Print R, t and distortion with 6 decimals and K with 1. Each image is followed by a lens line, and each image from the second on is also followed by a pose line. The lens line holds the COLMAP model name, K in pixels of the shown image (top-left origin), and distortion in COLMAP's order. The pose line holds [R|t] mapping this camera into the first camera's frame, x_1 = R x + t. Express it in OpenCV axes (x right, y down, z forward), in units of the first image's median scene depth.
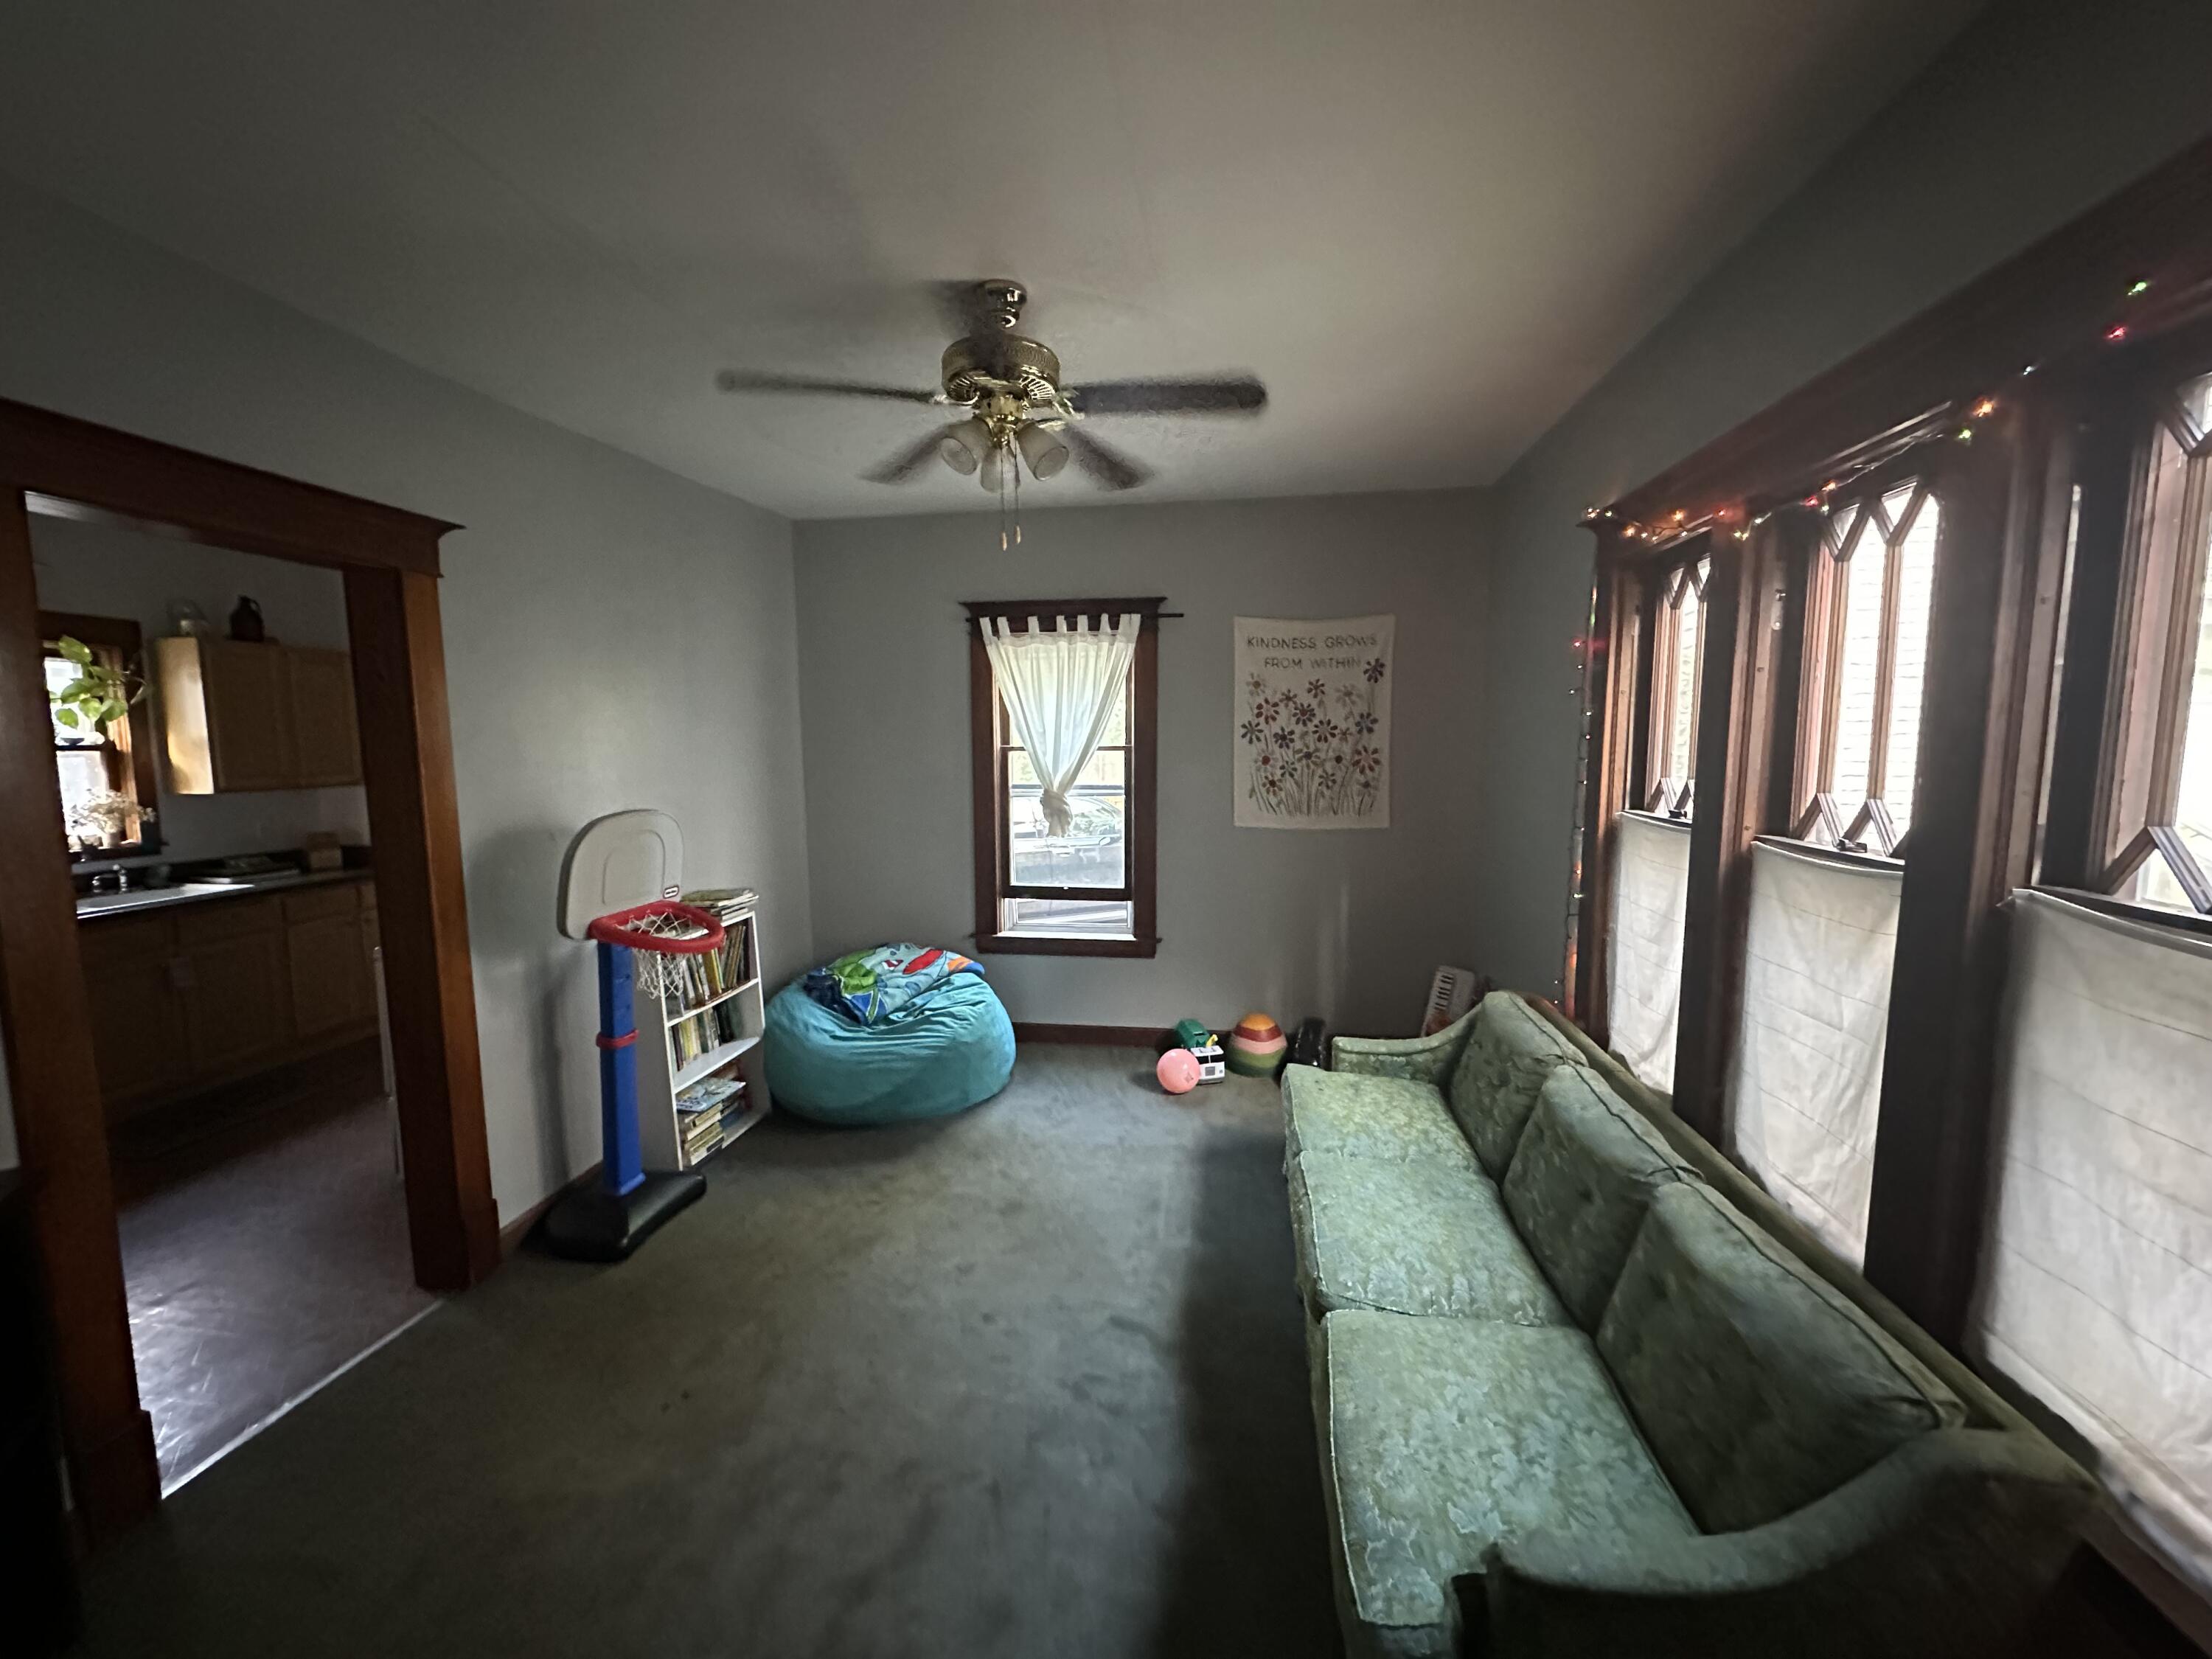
lens RADIAL K [[876.5, 0, 1106.0], [0, 876.5, 829.5], [0, 0, 1]] dist [-0.000197, 0.000056]
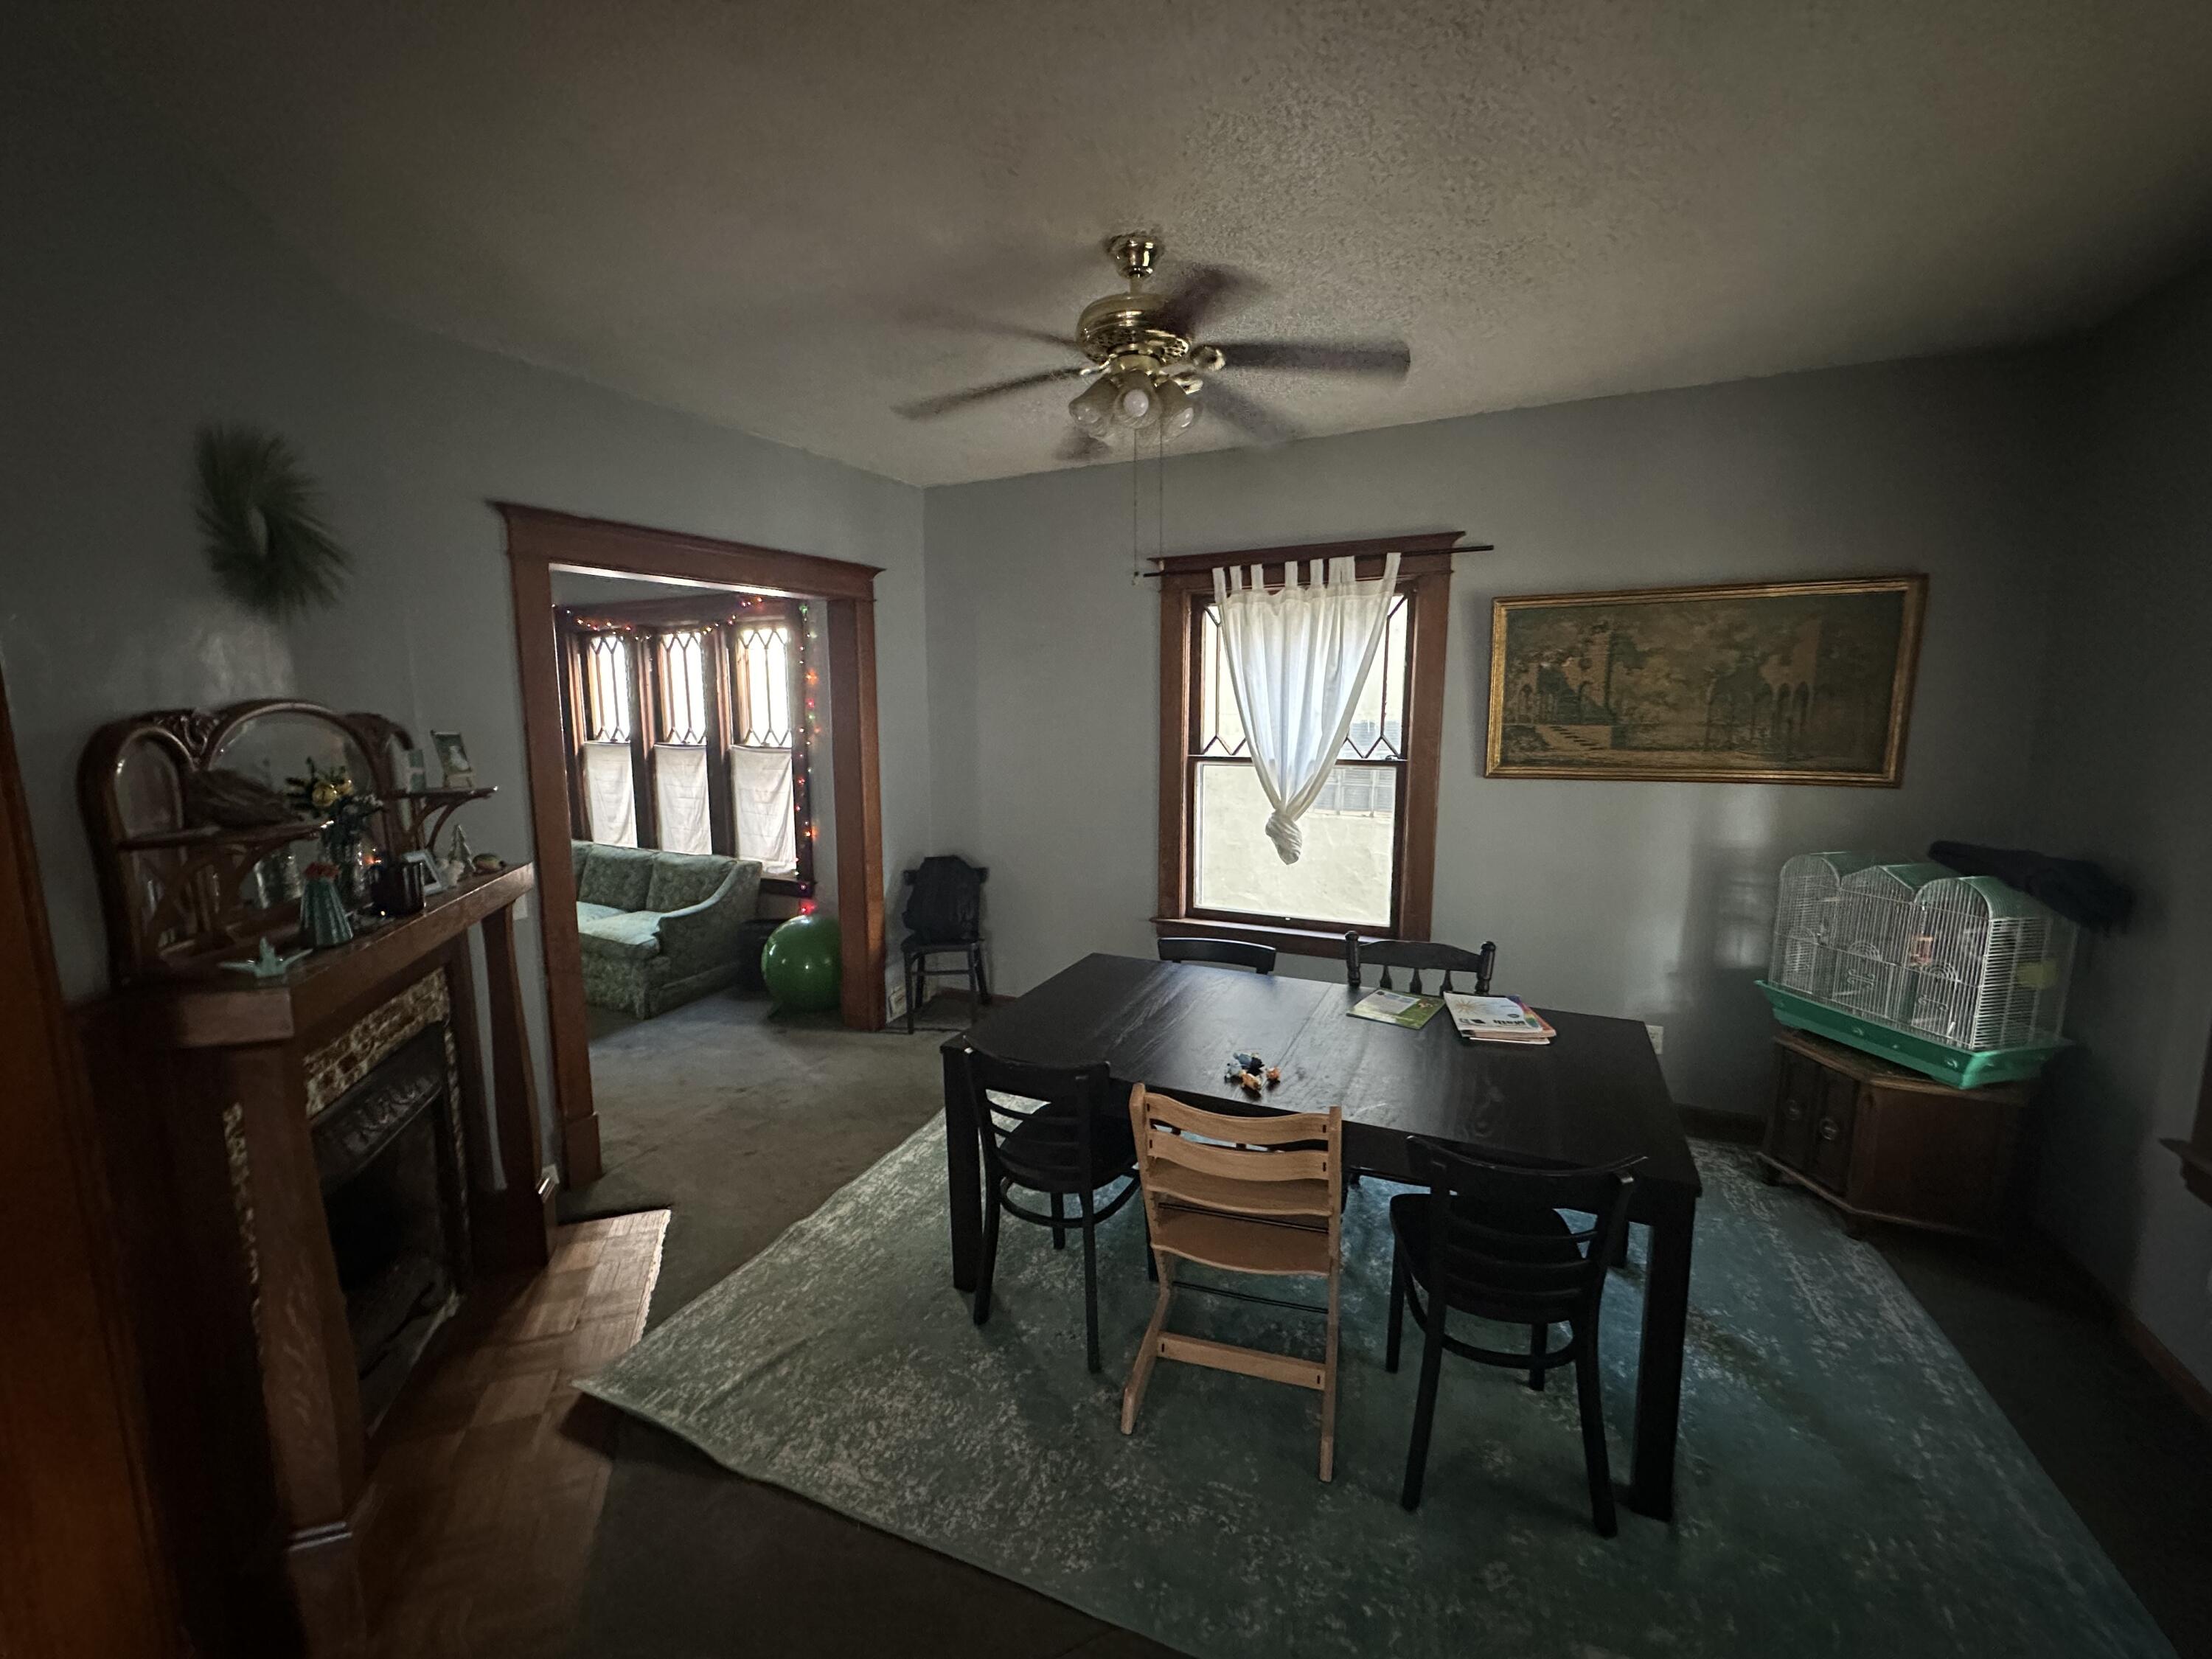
lens RADIAL K [[876.5, 0, 1106.0], [0, 876.5, 829.5], [0, 0, 1]] dist [-0.000197, 0.000056]
pose [[0.297654, -0.118232, 0.947324, -1.639607], [0.099709, 0.990725, 0.092320, 0.177809], [-0.949452, 0.066978, 0.306682, -1.315486]]
